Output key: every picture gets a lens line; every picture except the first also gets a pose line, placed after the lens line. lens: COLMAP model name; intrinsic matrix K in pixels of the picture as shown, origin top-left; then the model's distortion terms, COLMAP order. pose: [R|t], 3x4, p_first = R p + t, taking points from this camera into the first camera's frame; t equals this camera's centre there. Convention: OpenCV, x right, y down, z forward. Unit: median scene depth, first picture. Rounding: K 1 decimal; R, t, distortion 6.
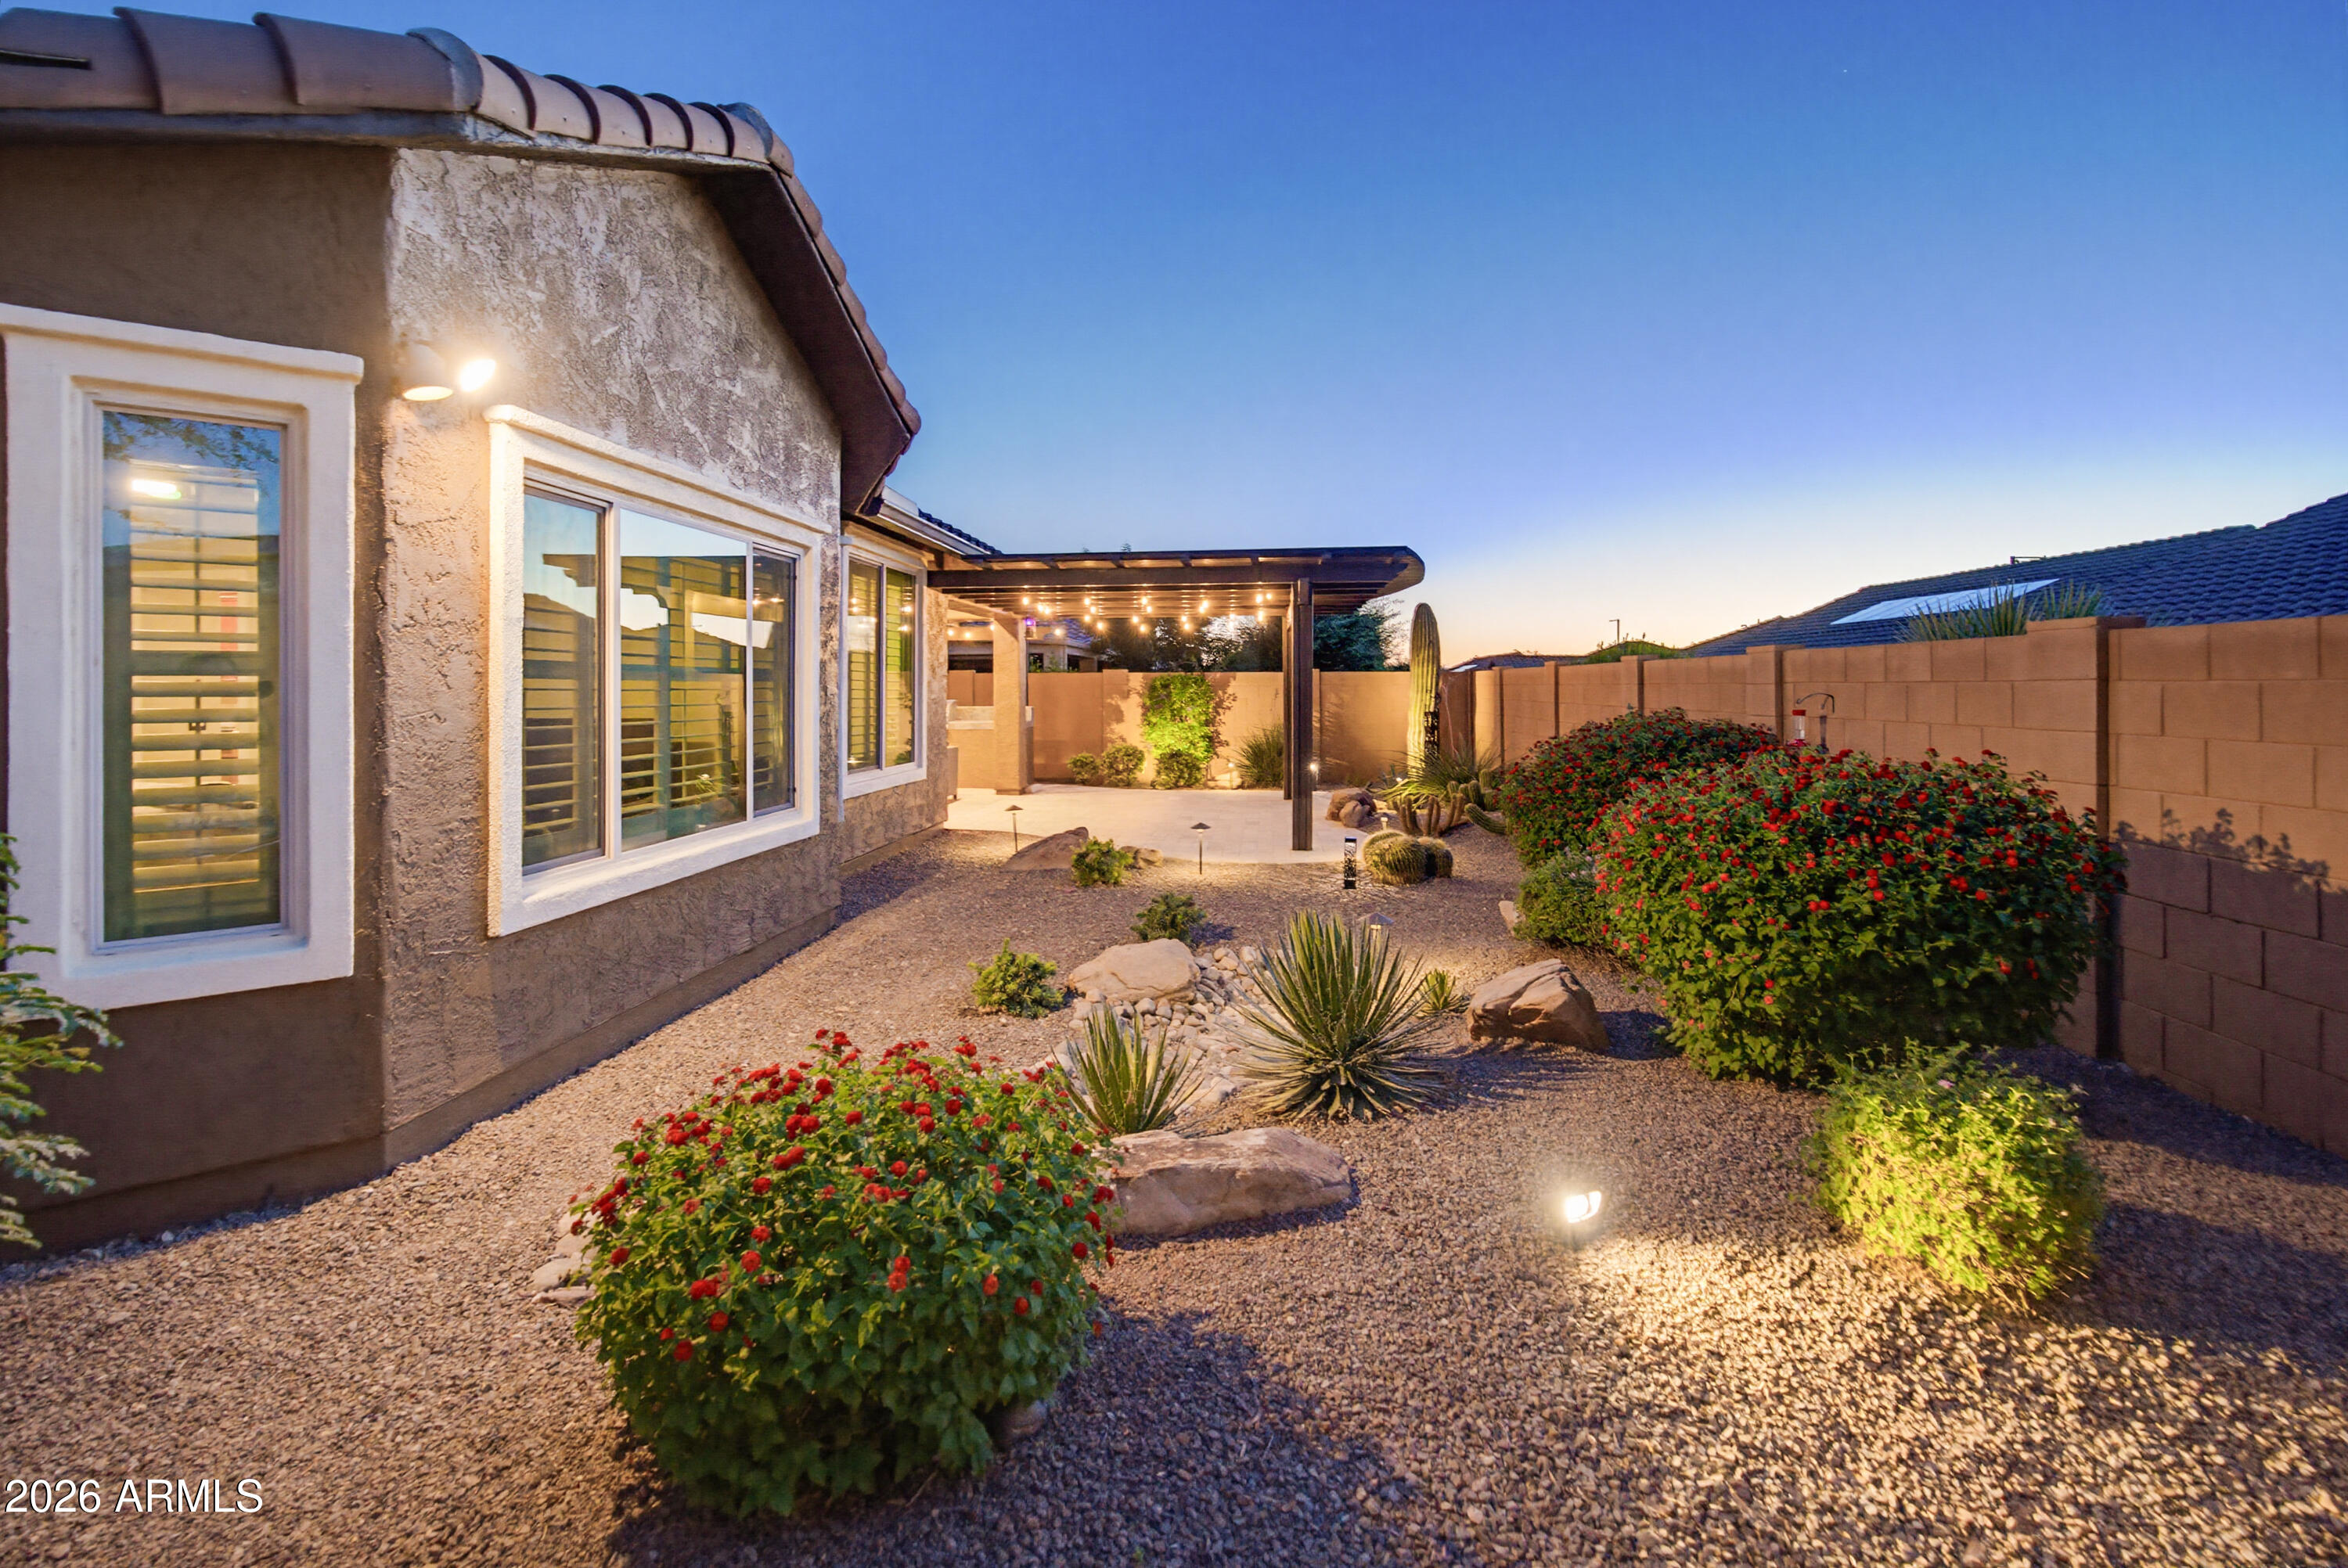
lens RADIAL K [[1084.8, 0, 1173.9], [0, 1084.8, 706.8], [0, 0, 1]] dist [-0.000009, 0.002267]
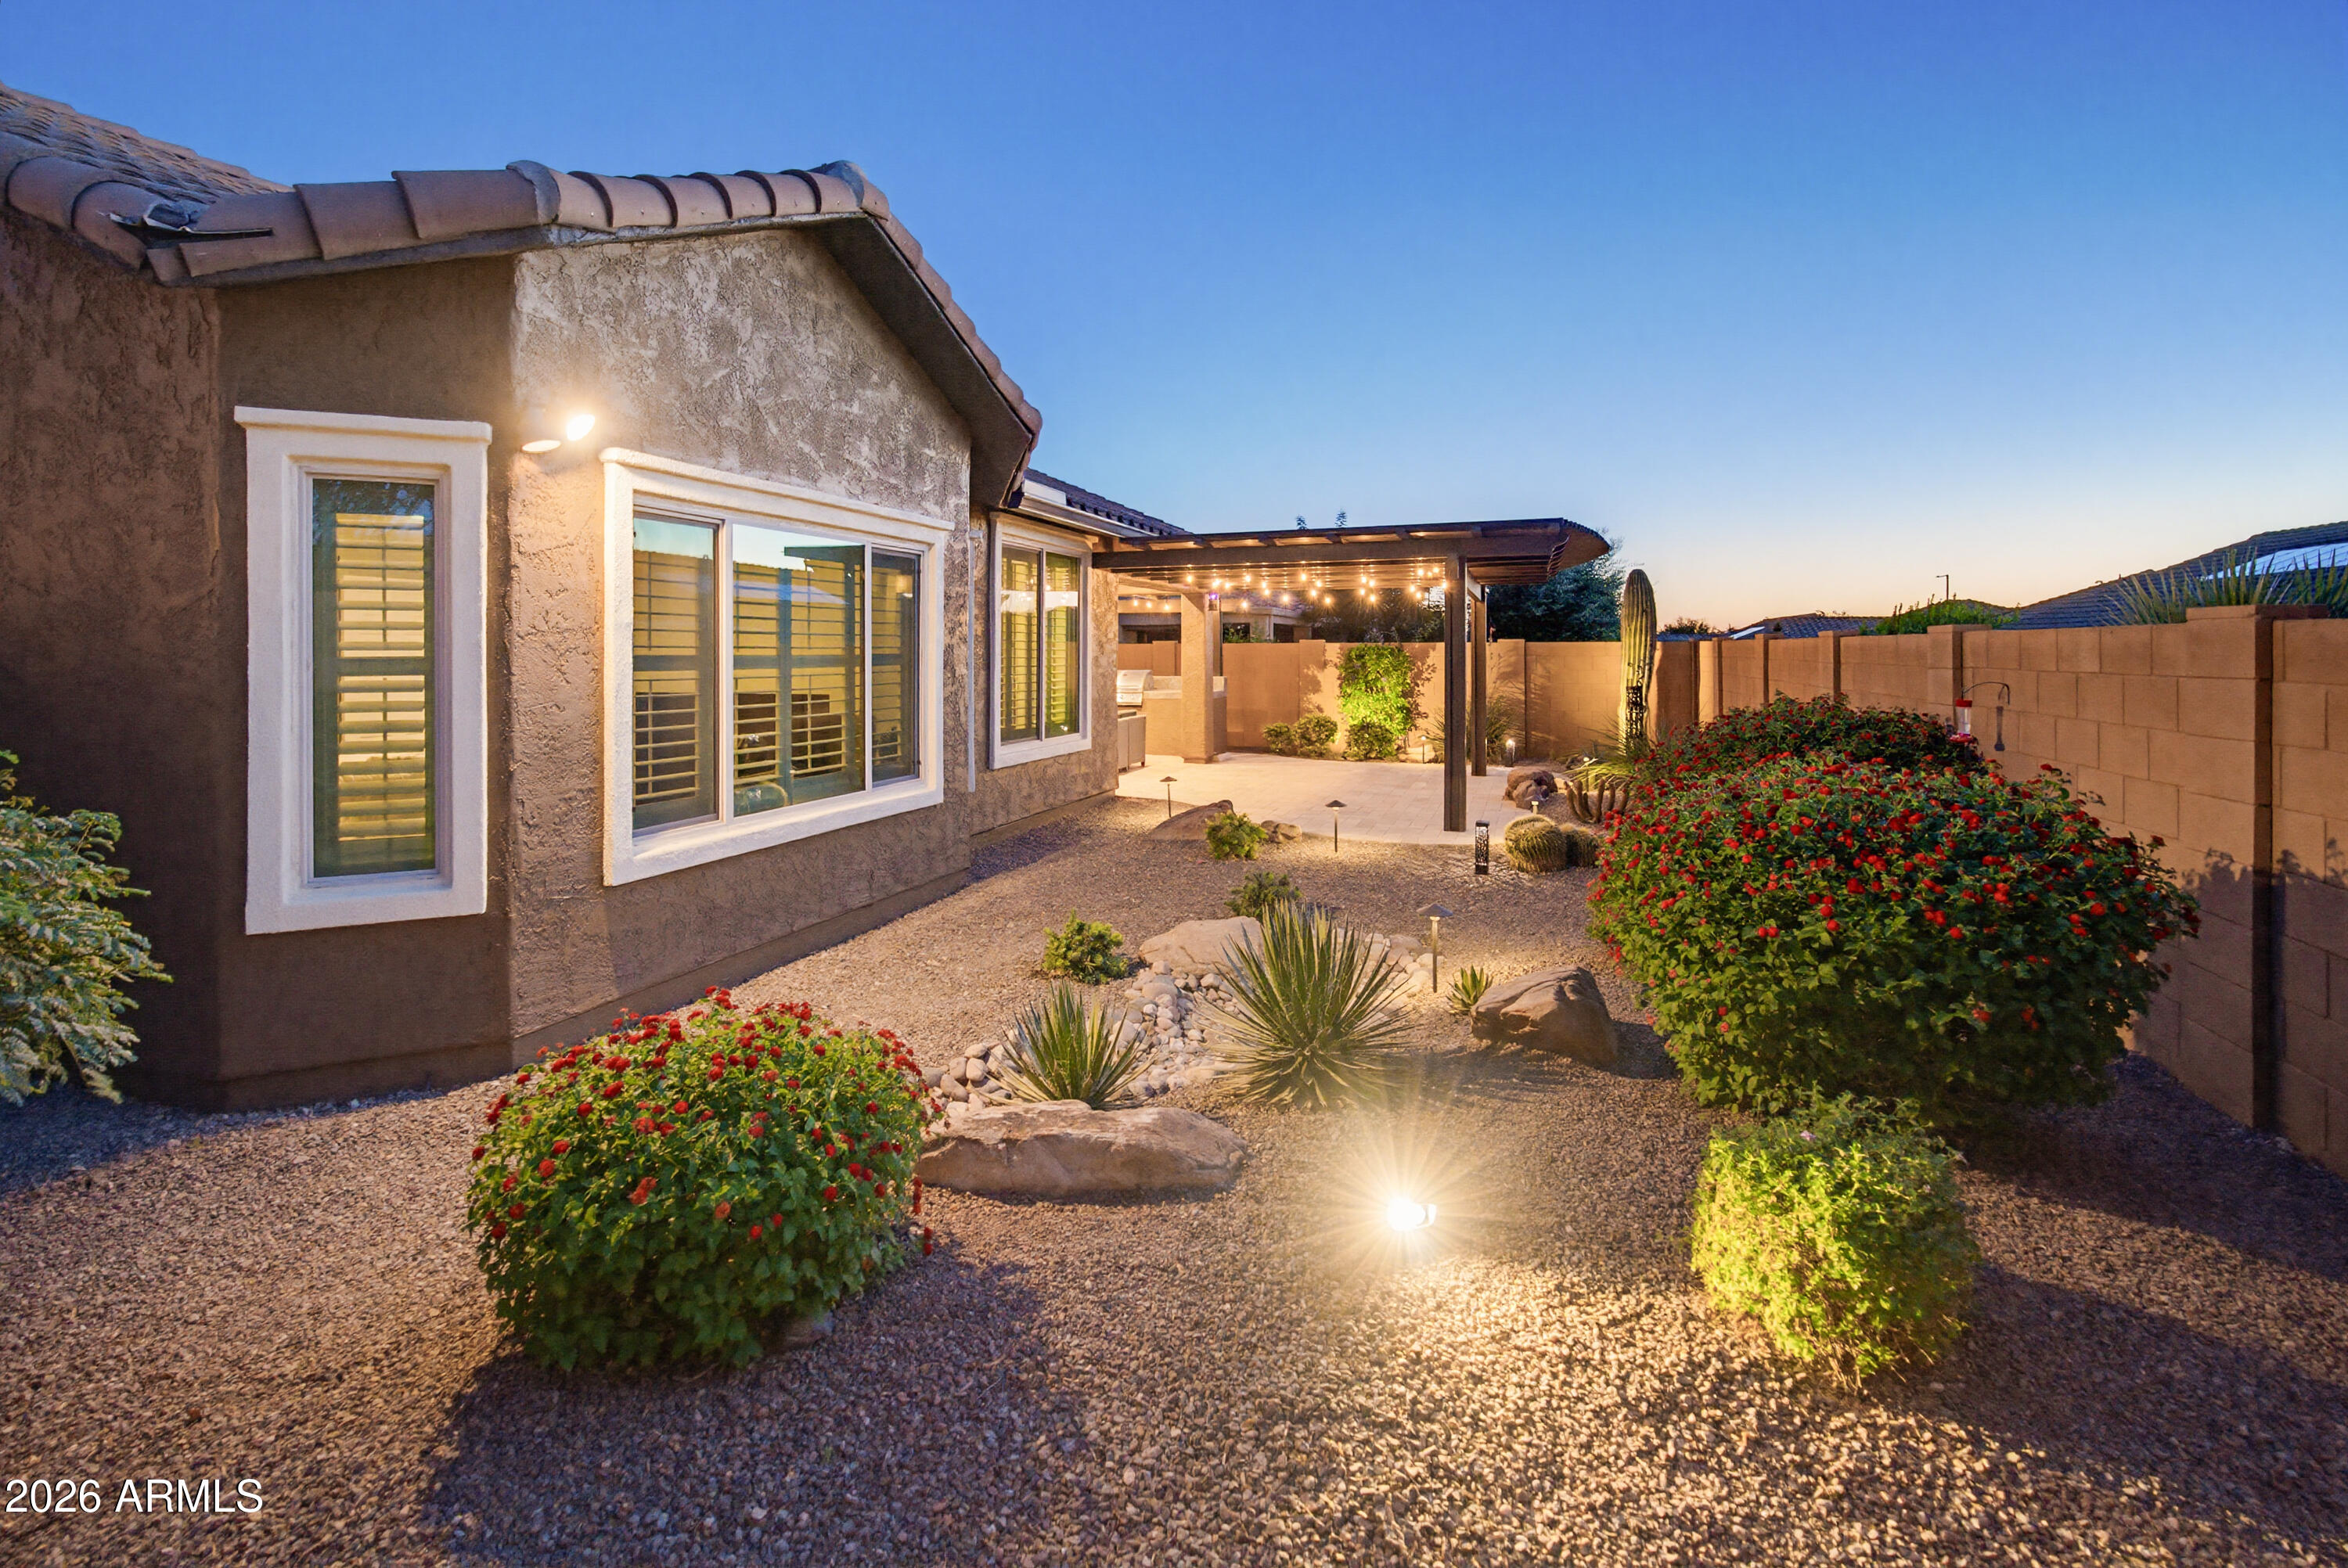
lens RADIAL K [[1084.8, 0, 1165.6], [0, 1084.8, 674.1], [0, 0, 1]] dist [-0.000009, 0.002267]
pose [[0.969364, 0.005374, -0.245571, 0.279272], [-0.004109, 0.999976, 0.005663, -0.035627], [0.245595, -0.004481, 0.969362, -0.025024]]
